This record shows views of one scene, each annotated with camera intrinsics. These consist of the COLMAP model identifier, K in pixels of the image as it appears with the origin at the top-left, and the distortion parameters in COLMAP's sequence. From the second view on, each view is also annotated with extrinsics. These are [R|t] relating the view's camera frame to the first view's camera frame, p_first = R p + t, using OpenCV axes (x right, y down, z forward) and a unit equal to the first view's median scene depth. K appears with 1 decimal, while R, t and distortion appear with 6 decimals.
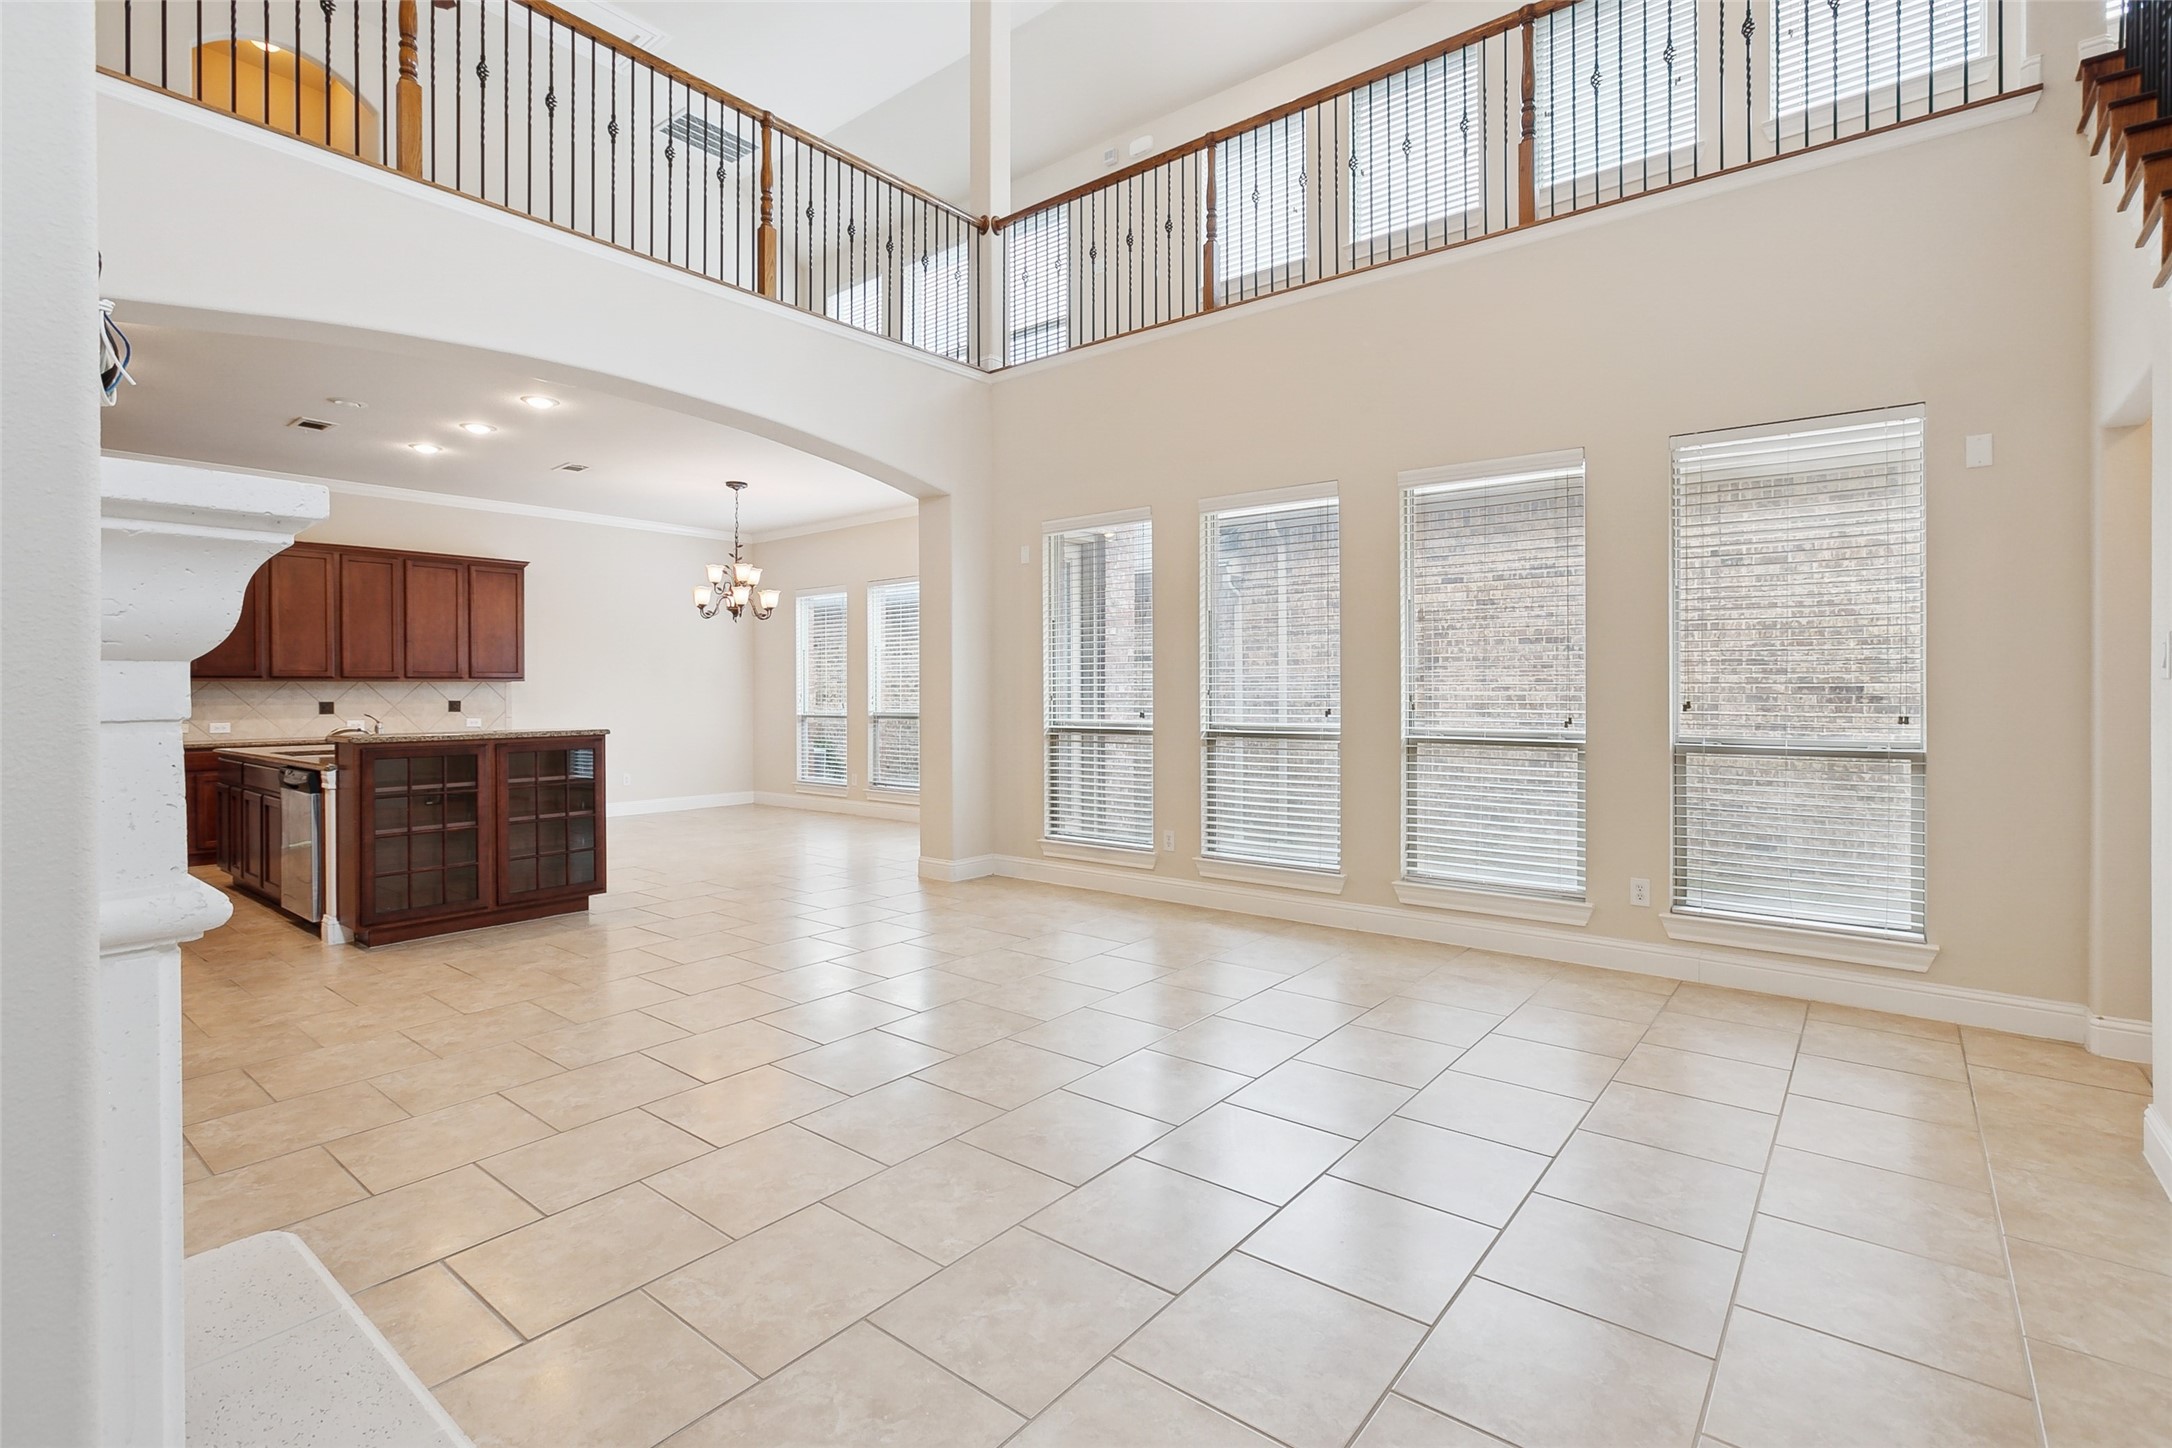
lens RADIAL K [[1021.1, 0, 1096.2], [0, 1021.1, 686.7], [0, 0, 1]] dist [-0.026655, 0.012803]
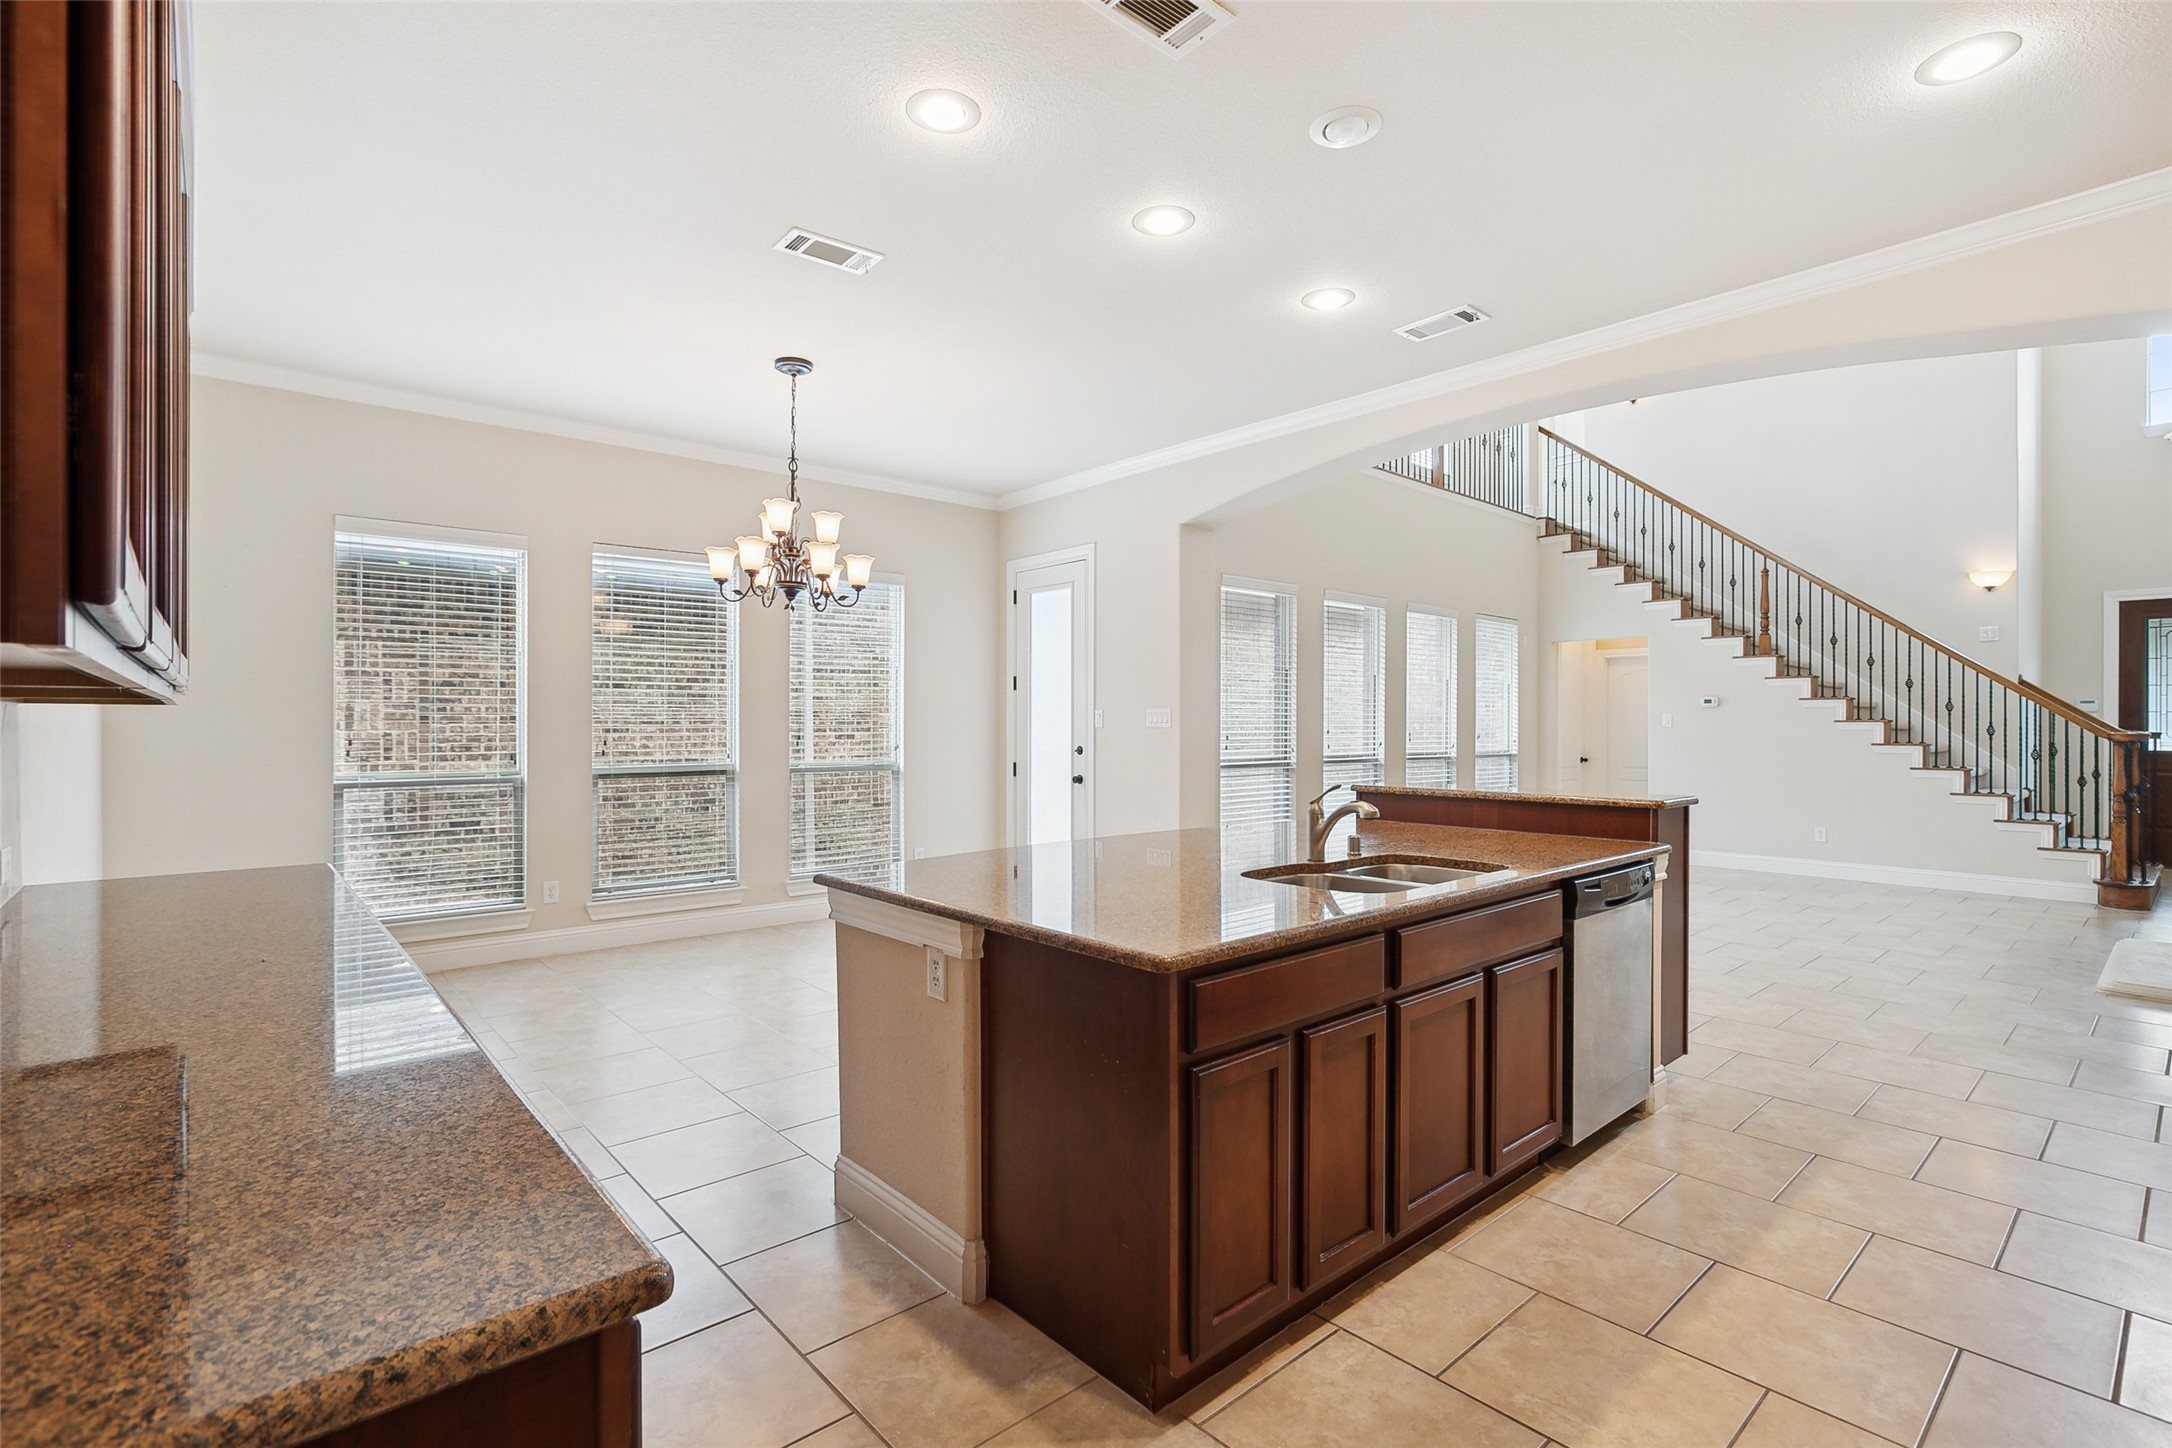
lens RADIAL K [[1021.1, 0, 1092.7], [0, 1021.1, 726.9], [0, 0, 1]] dist [-0.026655, 0.012803]
pose [[0.162317, 0.002167, 0.986736, -1.127450], [-0.003491, 0.999993, -0.001621, 0.001422], [-0.986732, -0.003181, 0.162324, 0.956209]]
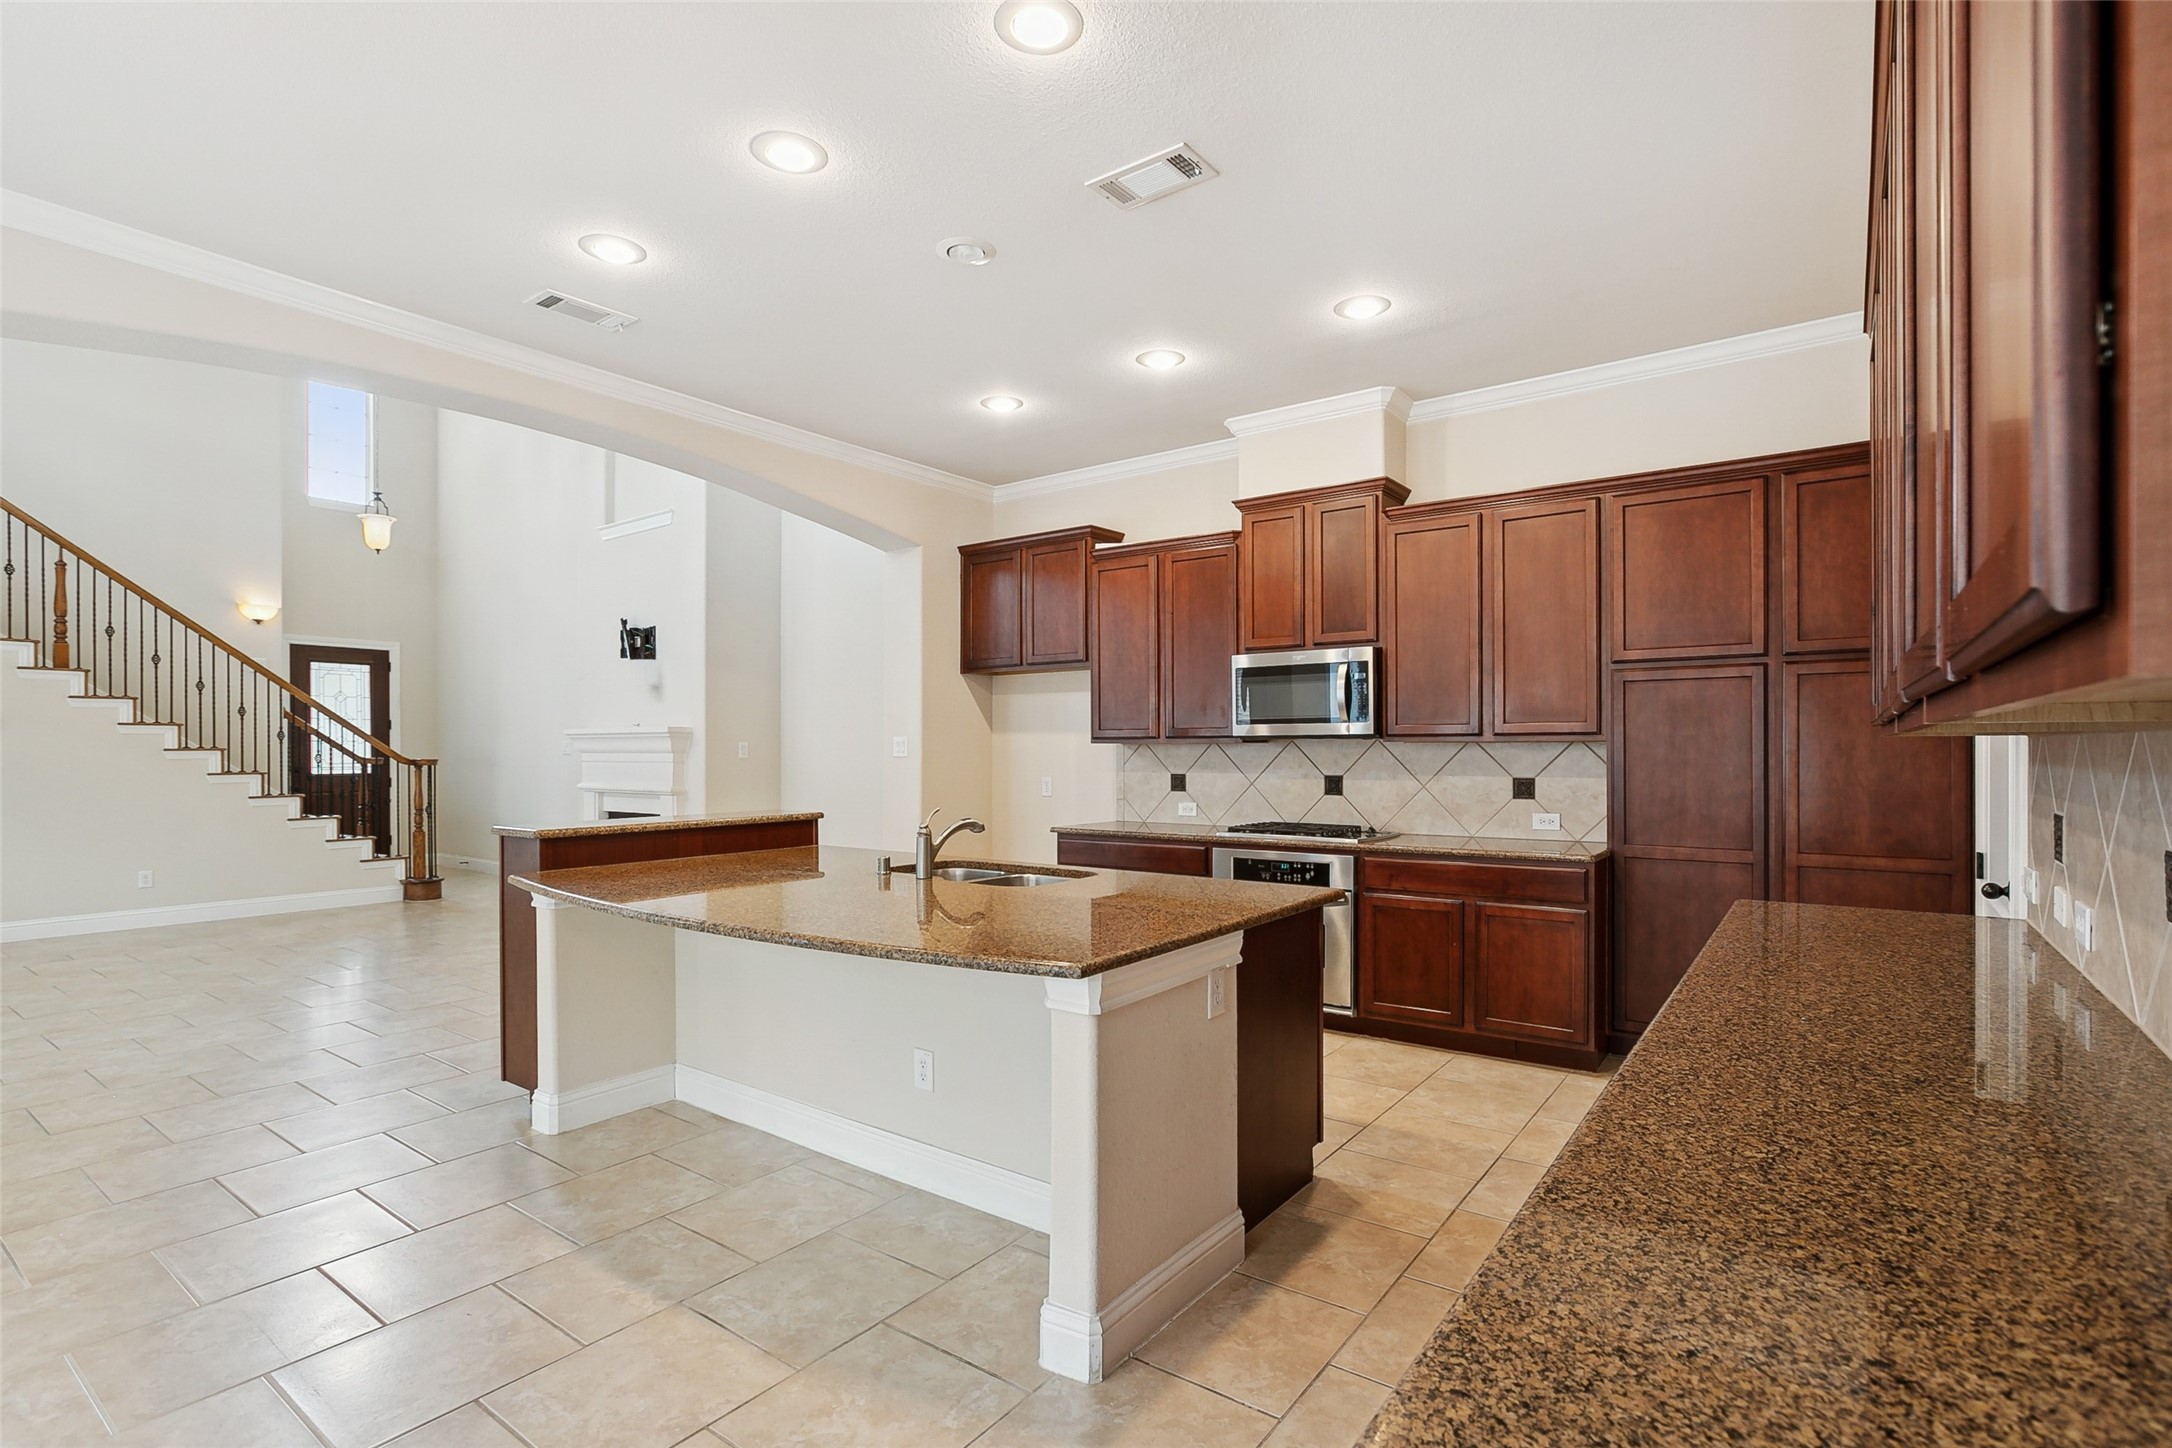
lens RADIAL K [[1021.1, 0, 1106.6], [0, 1021.1, 764.6], [0, 0, 1]] dist [-0.026655, 0.012803]
pose [[-0.998534, 0.005213, -0.053883, -0.723067], [0.004601, 0.999924, 0.011478, -0.002147], [0.053939, 0.011213, -0.998481, 1.441794]]
